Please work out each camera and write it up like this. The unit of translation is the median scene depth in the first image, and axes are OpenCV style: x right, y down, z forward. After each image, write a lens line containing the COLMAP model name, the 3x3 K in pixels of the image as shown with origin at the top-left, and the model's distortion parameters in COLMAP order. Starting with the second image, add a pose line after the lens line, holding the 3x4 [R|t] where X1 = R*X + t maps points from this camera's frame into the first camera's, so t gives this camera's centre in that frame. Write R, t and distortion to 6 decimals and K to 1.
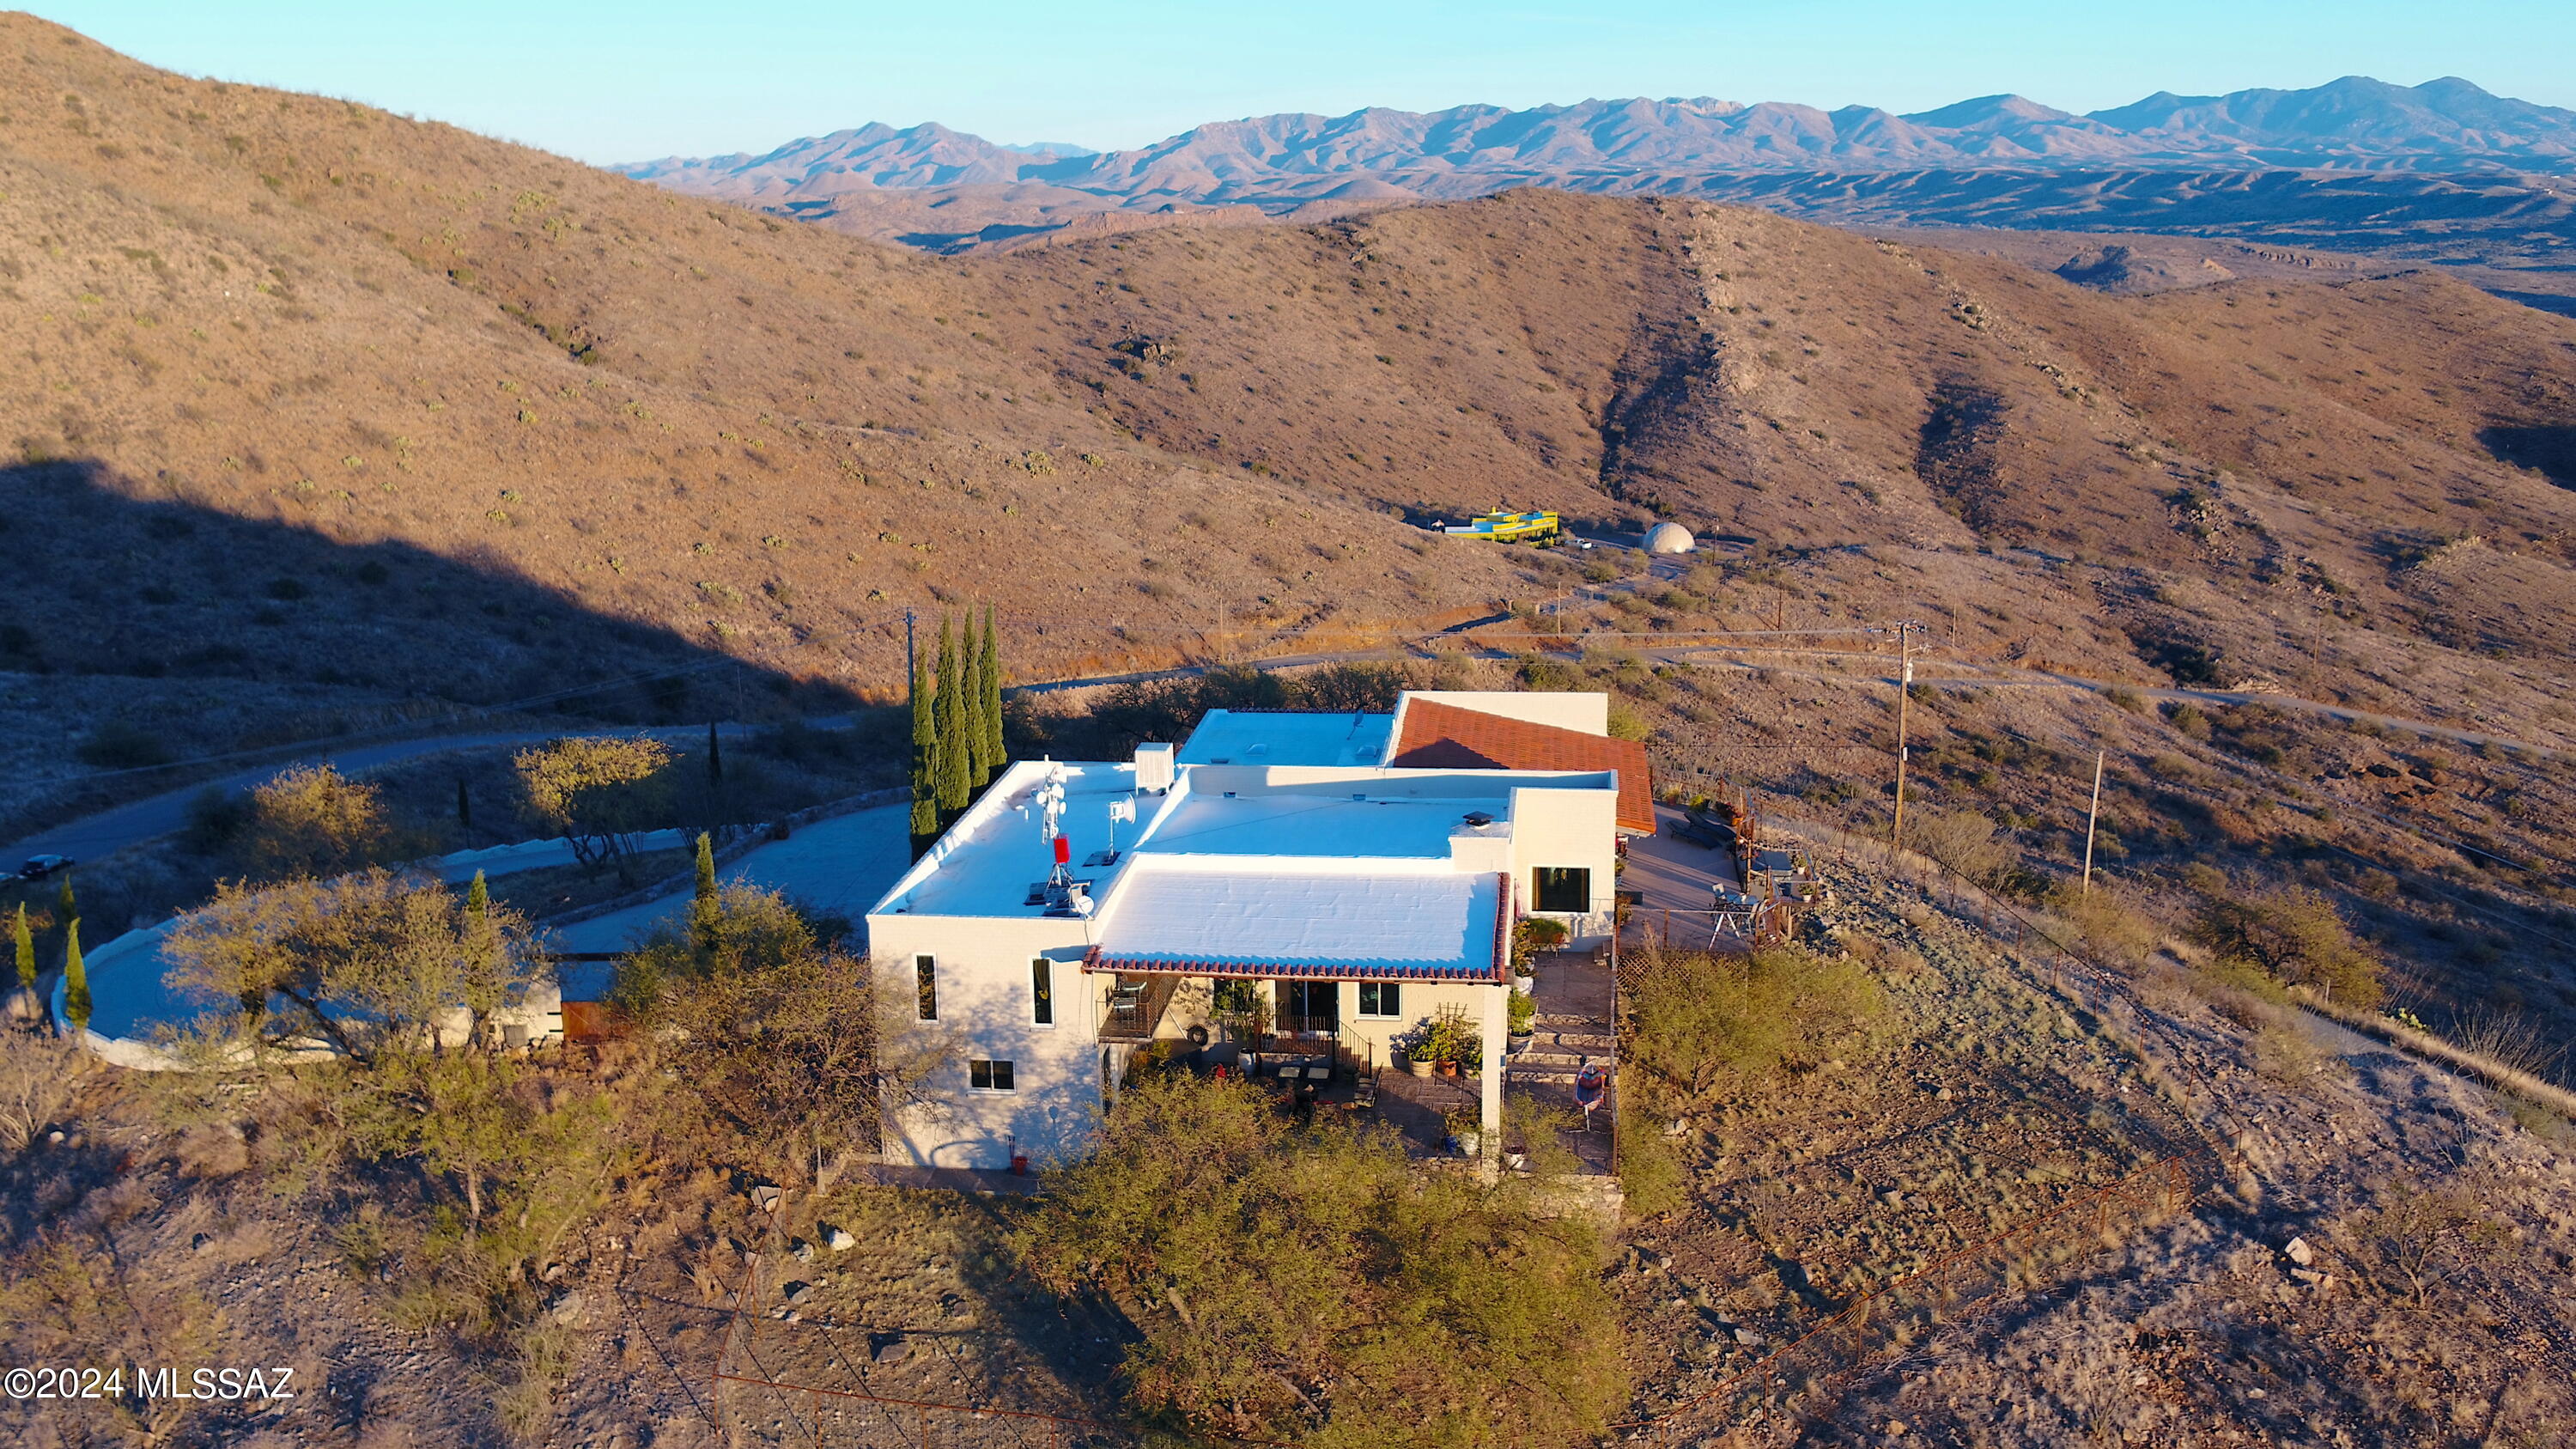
lens RADIAL K [[2223.5, 0, 1271.6], [0, 2223.5, 712.9], [0, 0, 1]] dist [-0.002343, 0.005984]
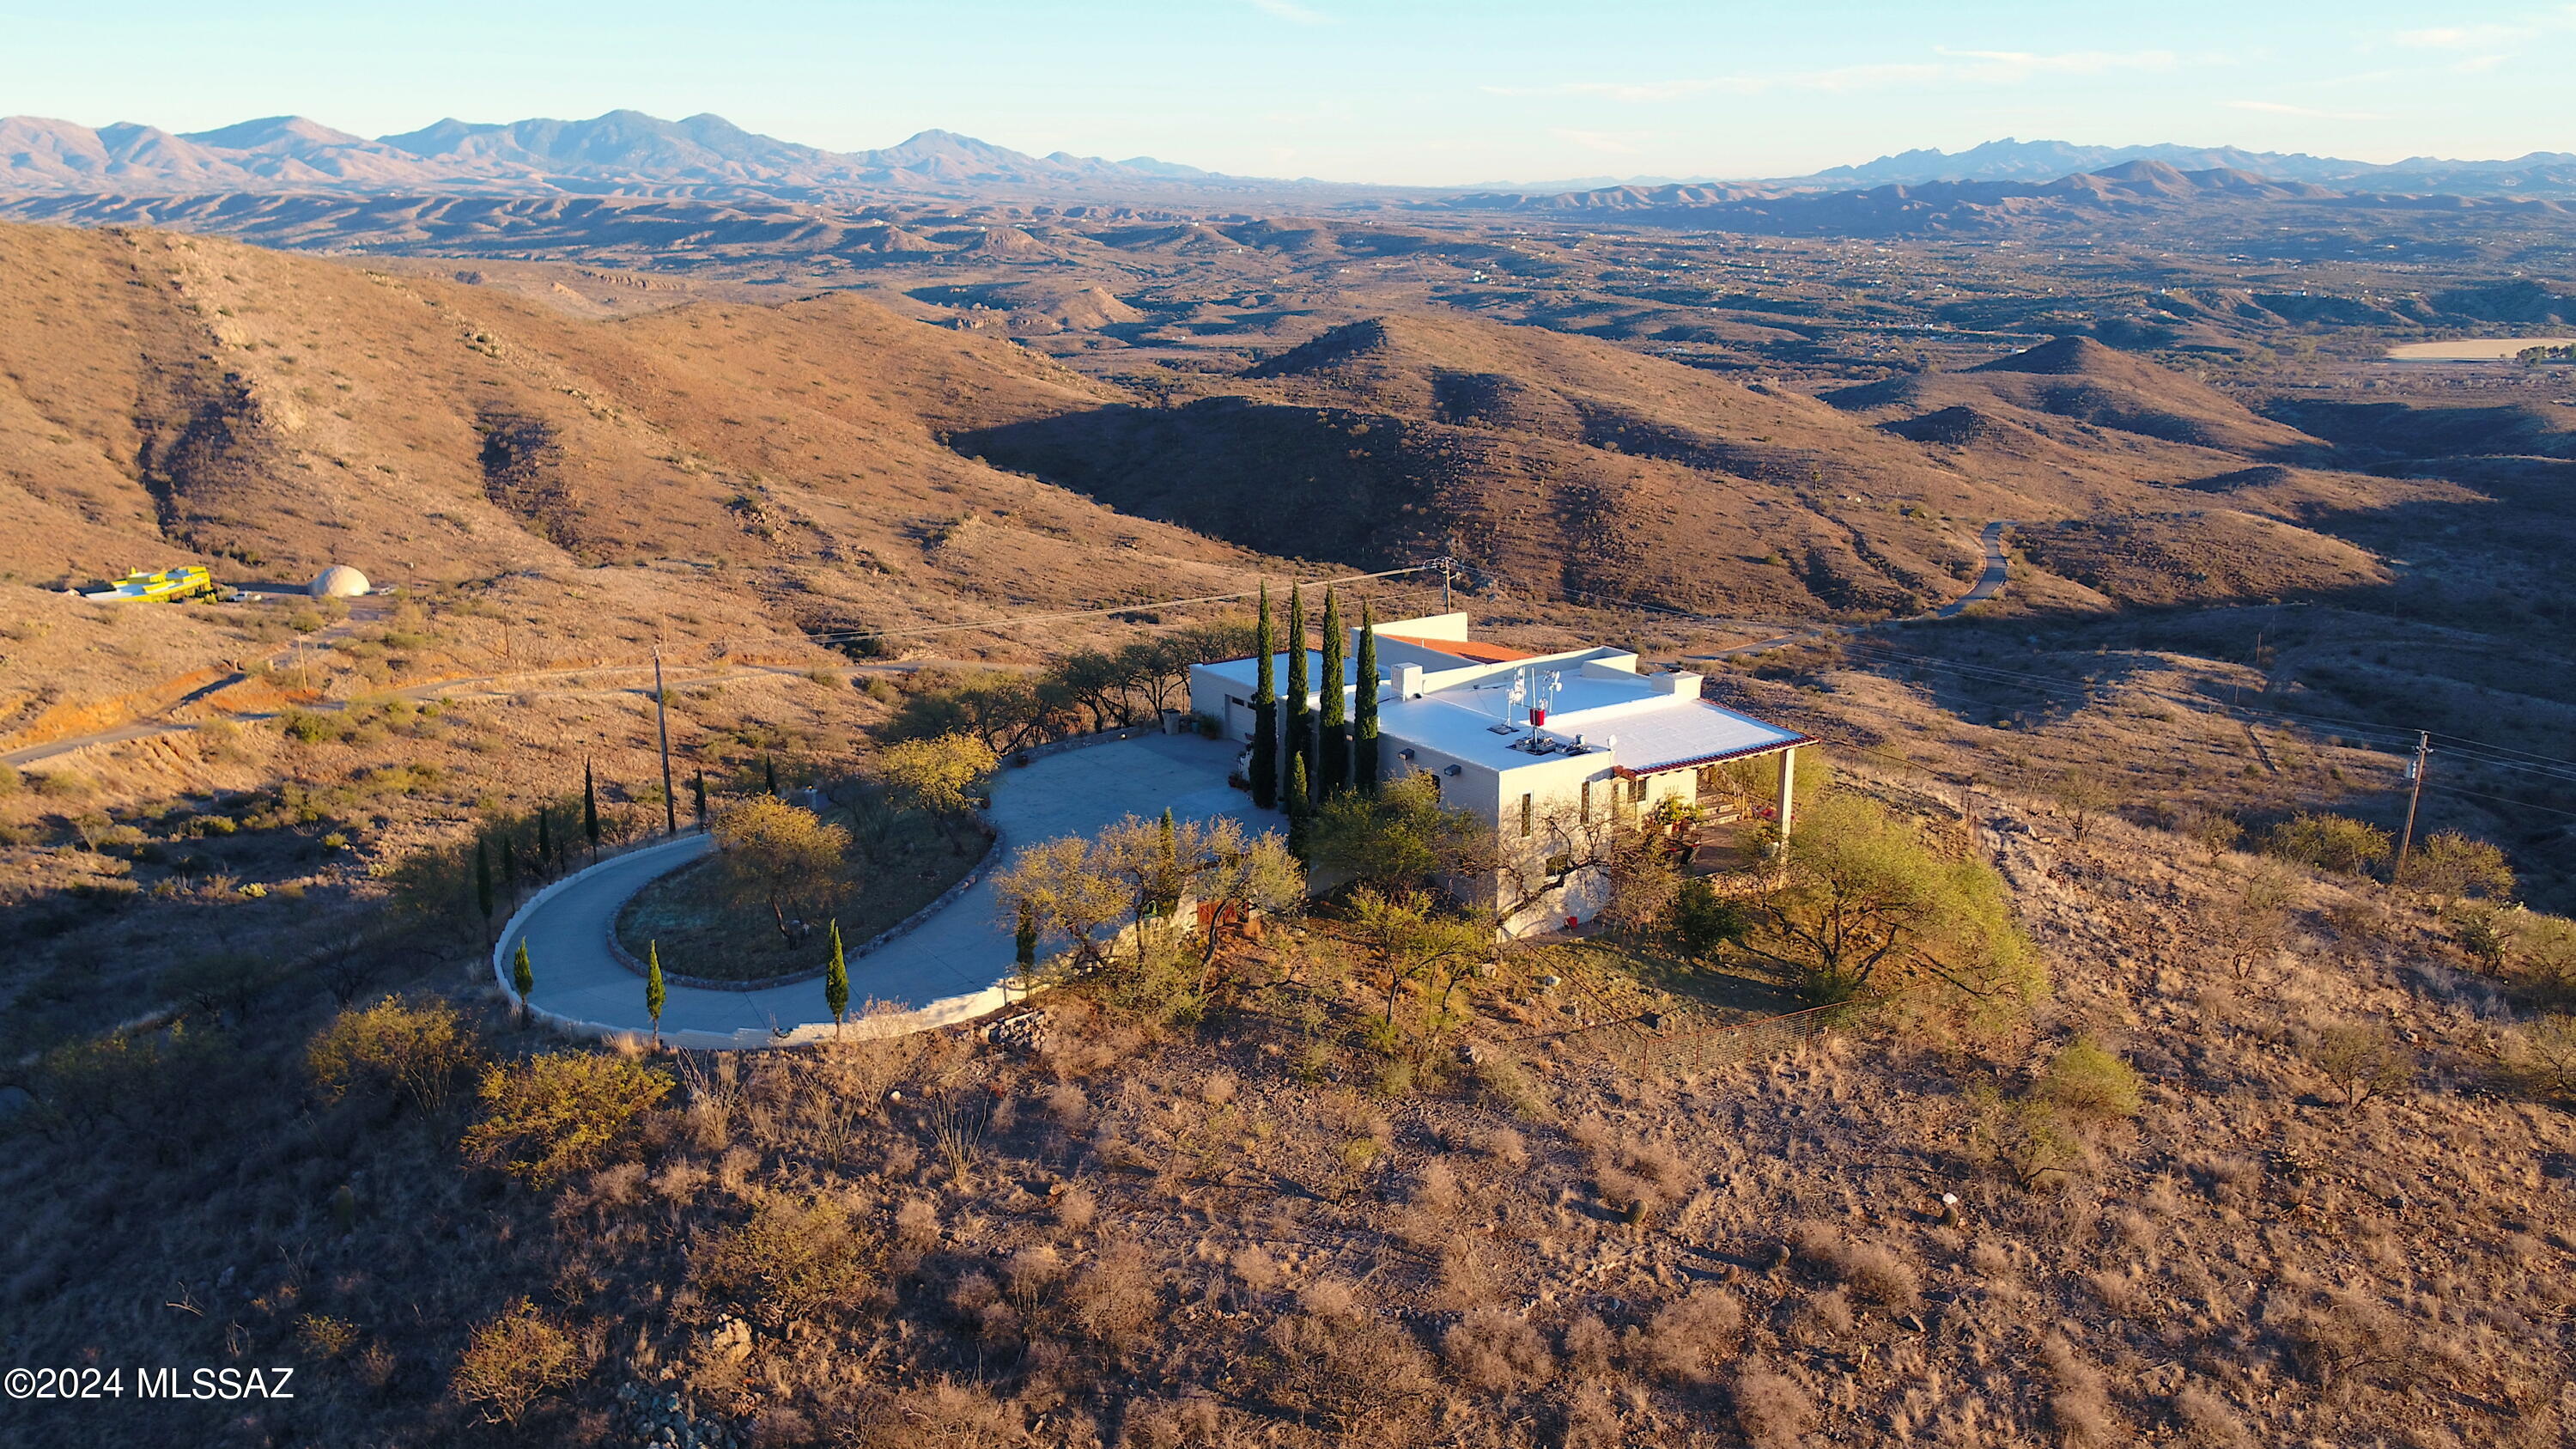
lens RADIAL K [[2223.5, 0, 1271.6], [0, 2223.5, 712.9], [0, 0, 1]] dist [-0.002343, 0.005984]
pose [[0.753320, -0.139182, 0.642758, -0.108057], [0.145895, 0.988364, 0.043028, -0.003007], [-0.641268, 0.061362, 0.764860, -0.003703]]
